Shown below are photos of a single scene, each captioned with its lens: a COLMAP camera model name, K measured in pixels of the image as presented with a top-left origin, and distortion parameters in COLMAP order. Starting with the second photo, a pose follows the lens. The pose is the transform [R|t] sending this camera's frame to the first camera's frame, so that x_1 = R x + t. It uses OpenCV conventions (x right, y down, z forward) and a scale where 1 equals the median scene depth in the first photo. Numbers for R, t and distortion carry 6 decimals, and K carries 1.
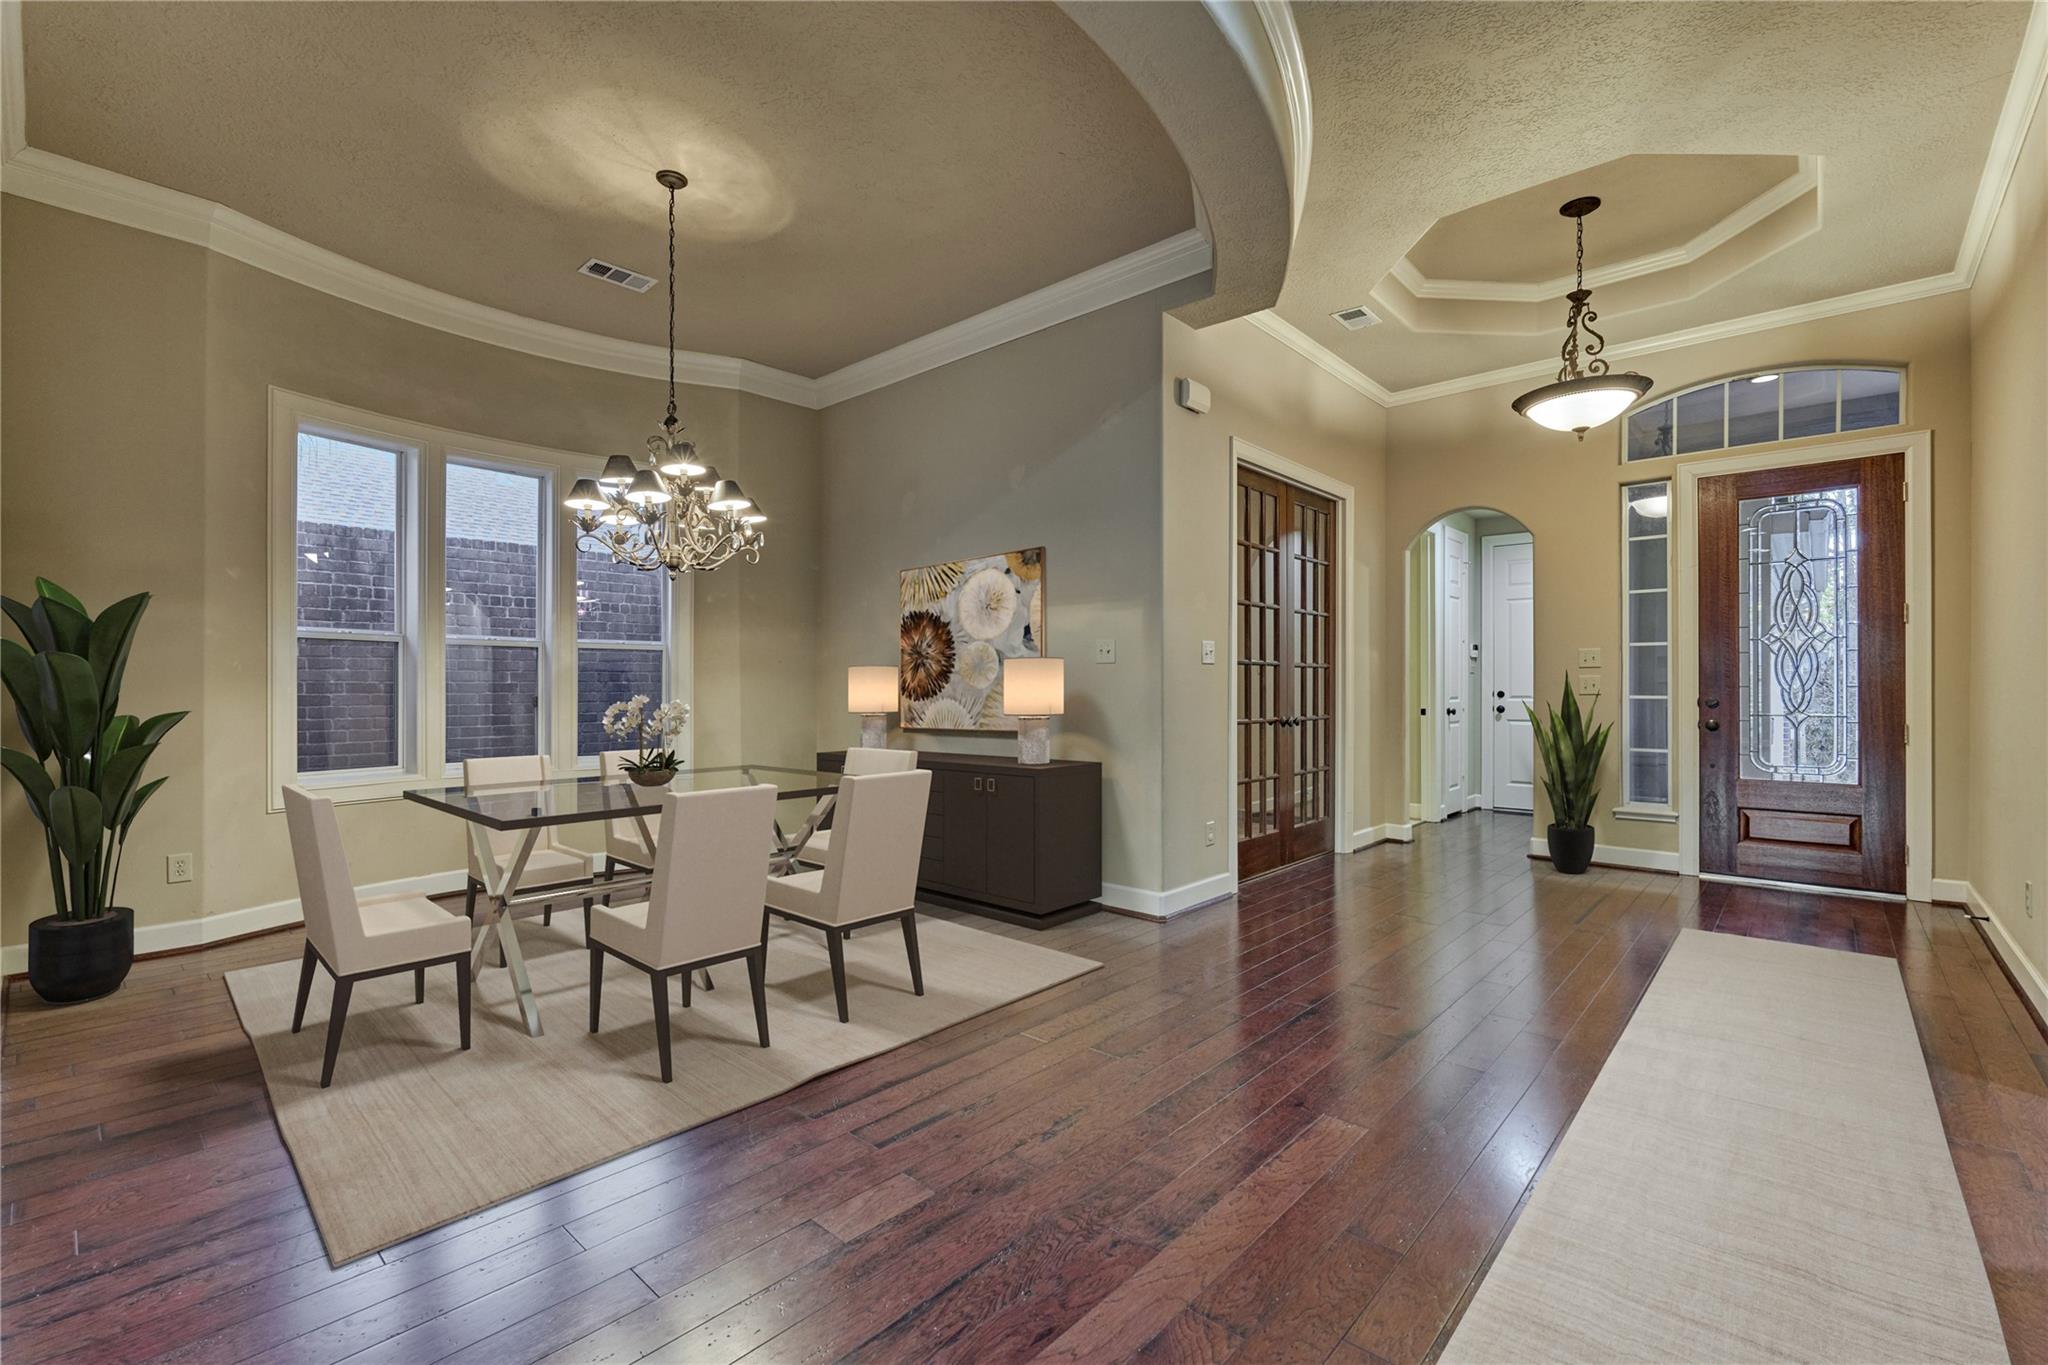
lens RADIAL K [[865.8, 0, 1041.5], [0, 865.8, 686.3], [0, 0, 1]] dist [-0.001610, -0.000136]
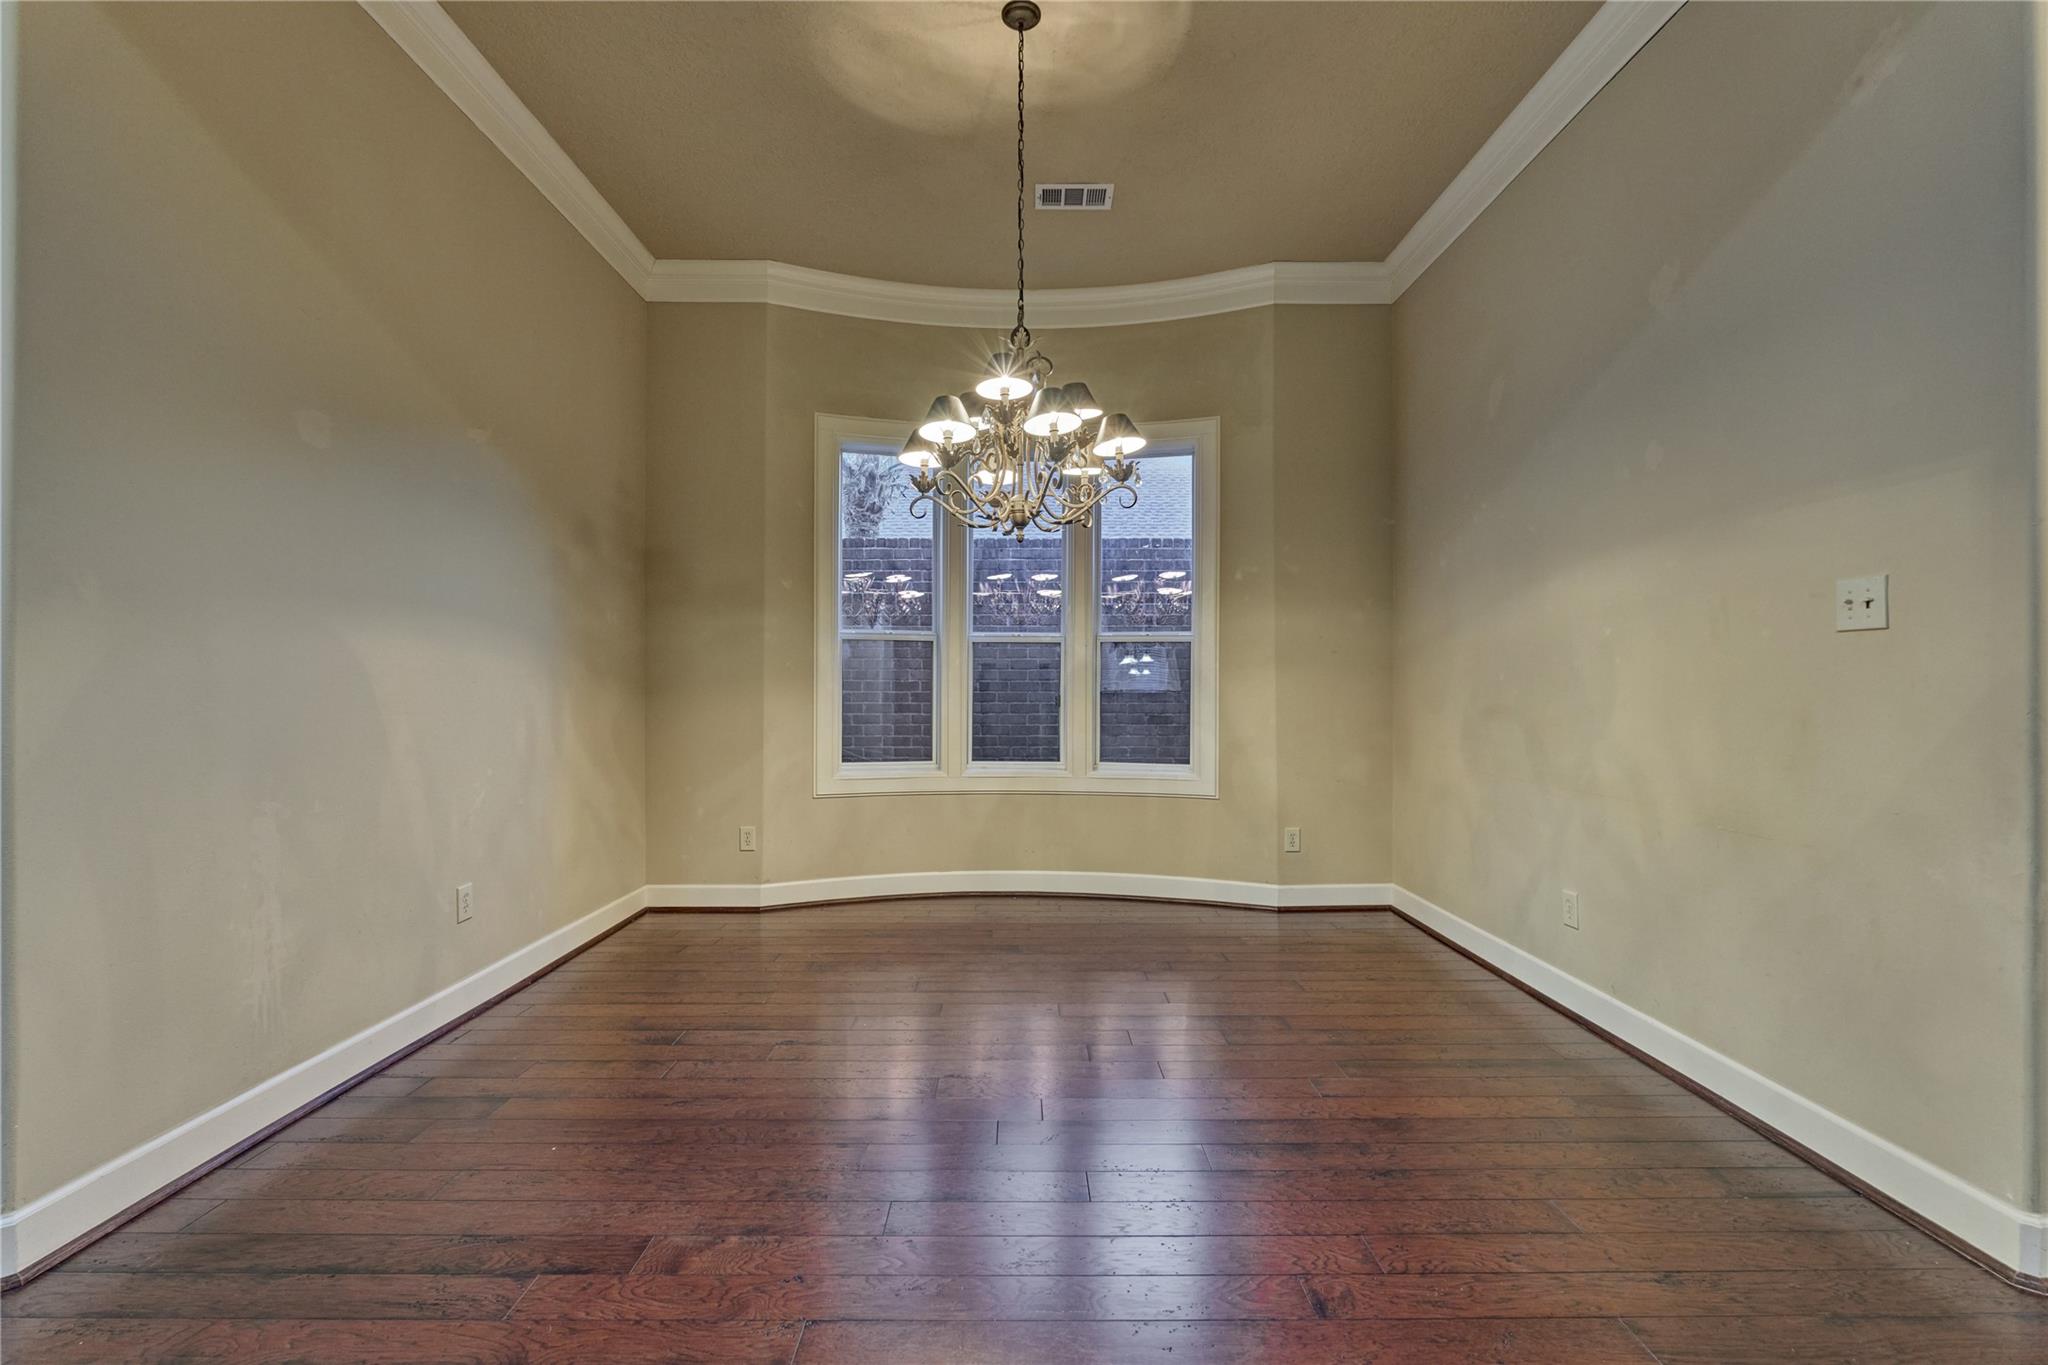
lens RADIAL K [[896.7, 0, 1023.4], [0, 896.7, 686.6], [0, 0, 1]] dist [0.000595, 0.000071]
pose [[0.676228, 0.000709, -0.736692, 0.101548], [-0.000743, 1.000000, 0.000281, 0.002353], [0.736692, 0.000357, 0.676228, 0.309558]]
